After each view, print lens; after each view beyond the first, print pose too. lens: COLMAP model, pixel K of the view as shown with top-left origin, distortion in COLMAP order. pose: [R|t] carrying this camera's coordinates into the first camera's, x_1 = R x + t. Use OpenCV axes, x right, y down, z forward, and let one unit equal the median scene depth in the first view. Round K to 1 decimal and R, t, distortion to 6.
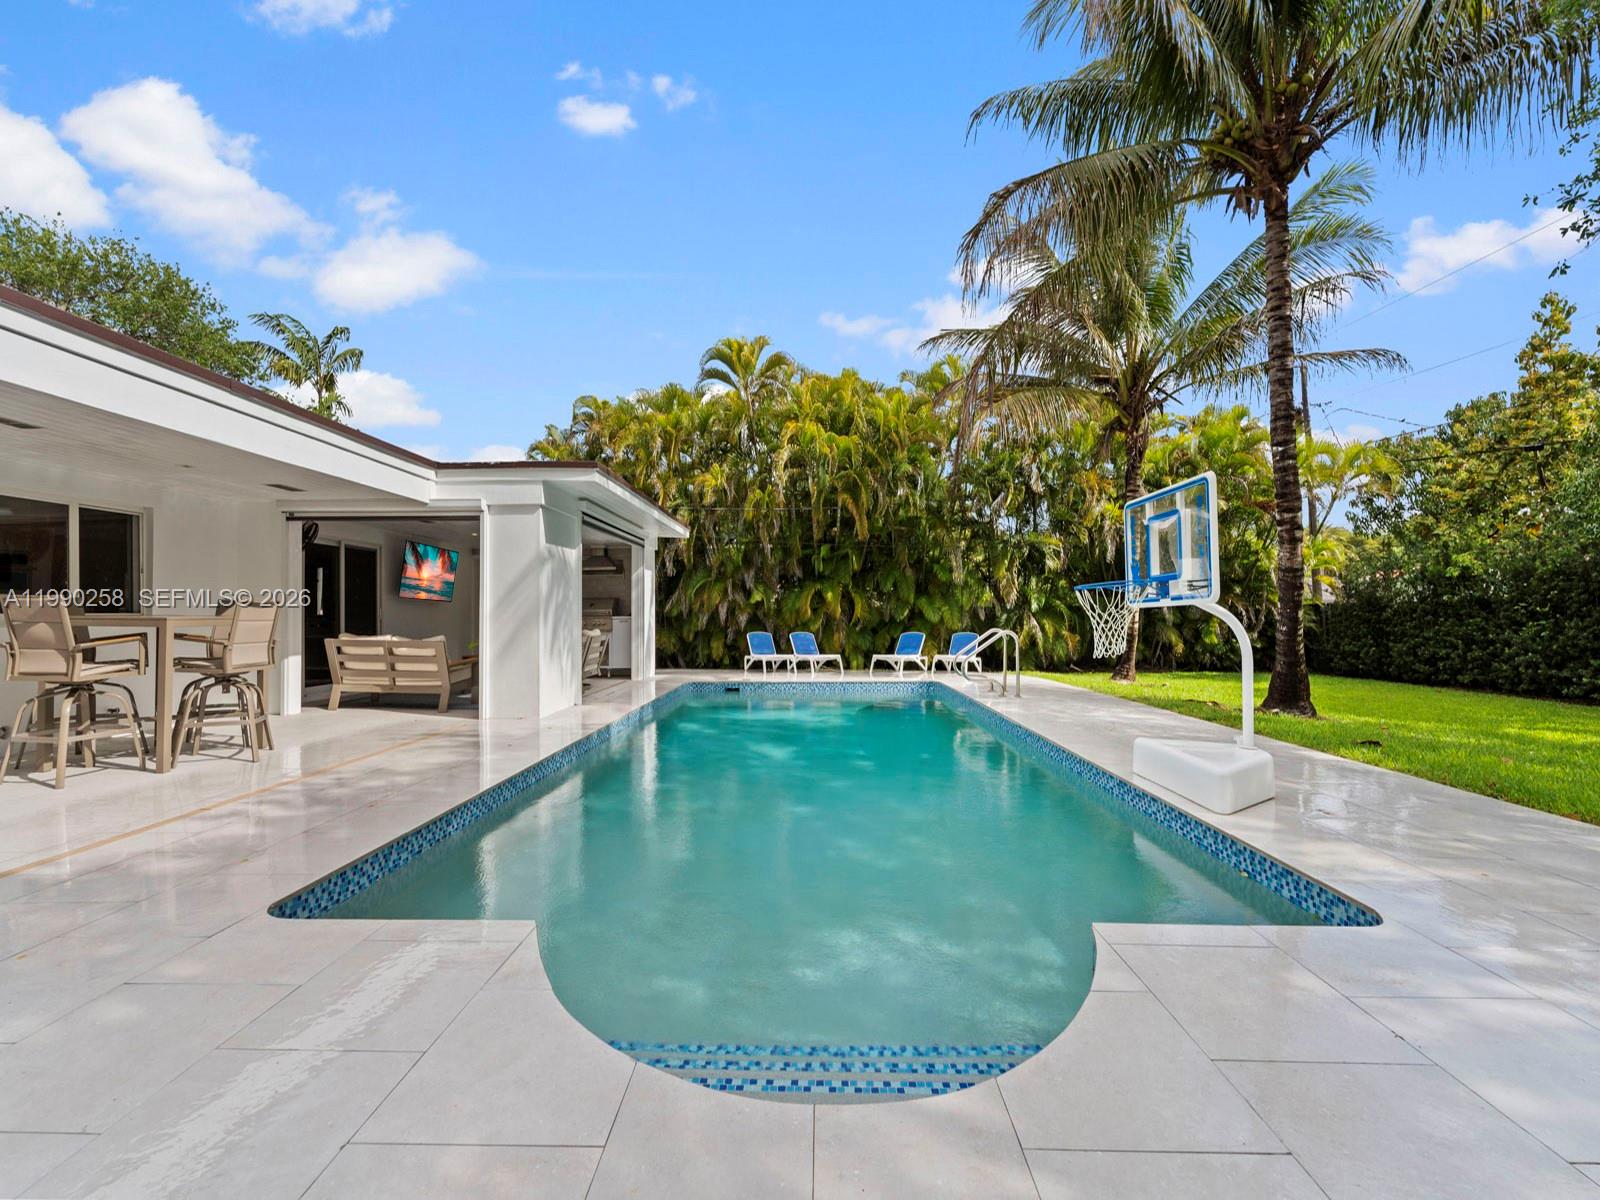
lens RADIAL K [[649.5, 0, 799.2], [0, 649.5, 611.8], [0, 0, 1]] dist [0.000124, -0.000974]
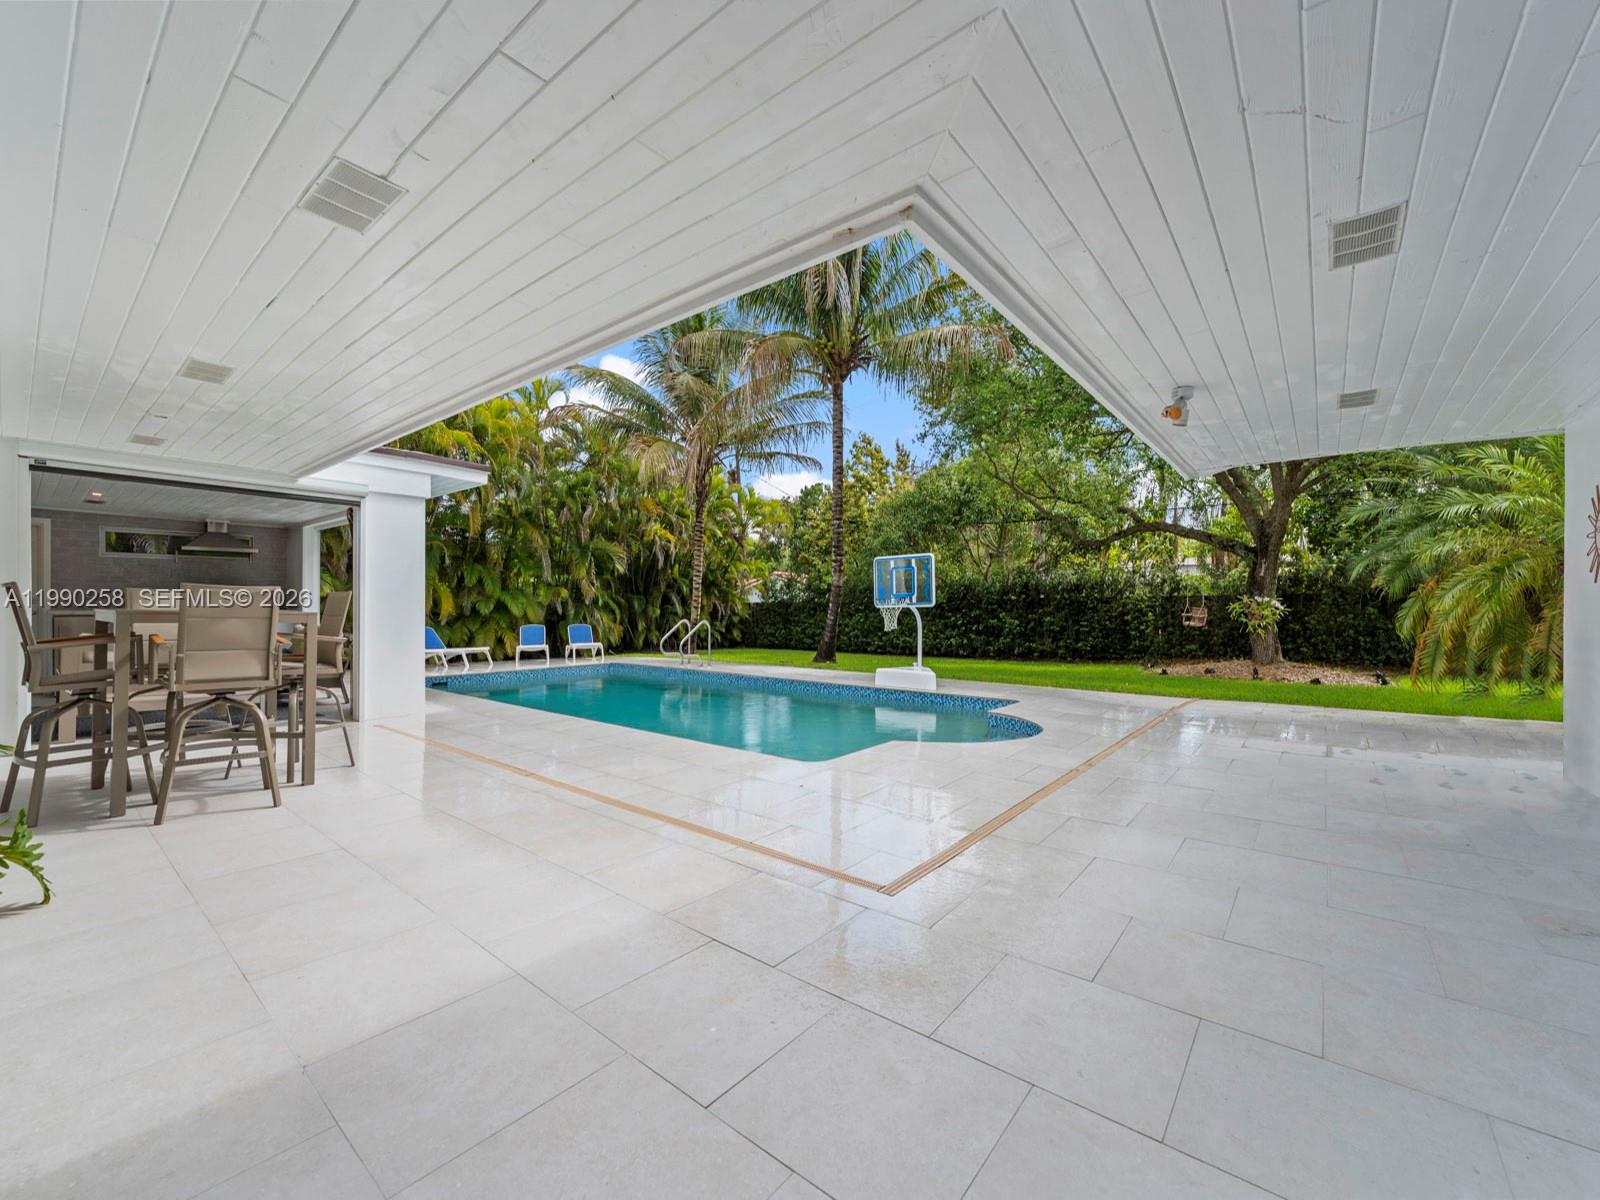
lens RADIAL K [[649.5, 0, 812.8], [0, 649.5, 606.1], [0, 0, 1]] dist [0.000124, -0.000974]
pose [[0.587537, 0.006675, 0.809169, -0.504117], [-0.008987, 0.999958, -0.001723, -0.003105], [-0.809147, -0.006260, 0.587573, -0.025625]]
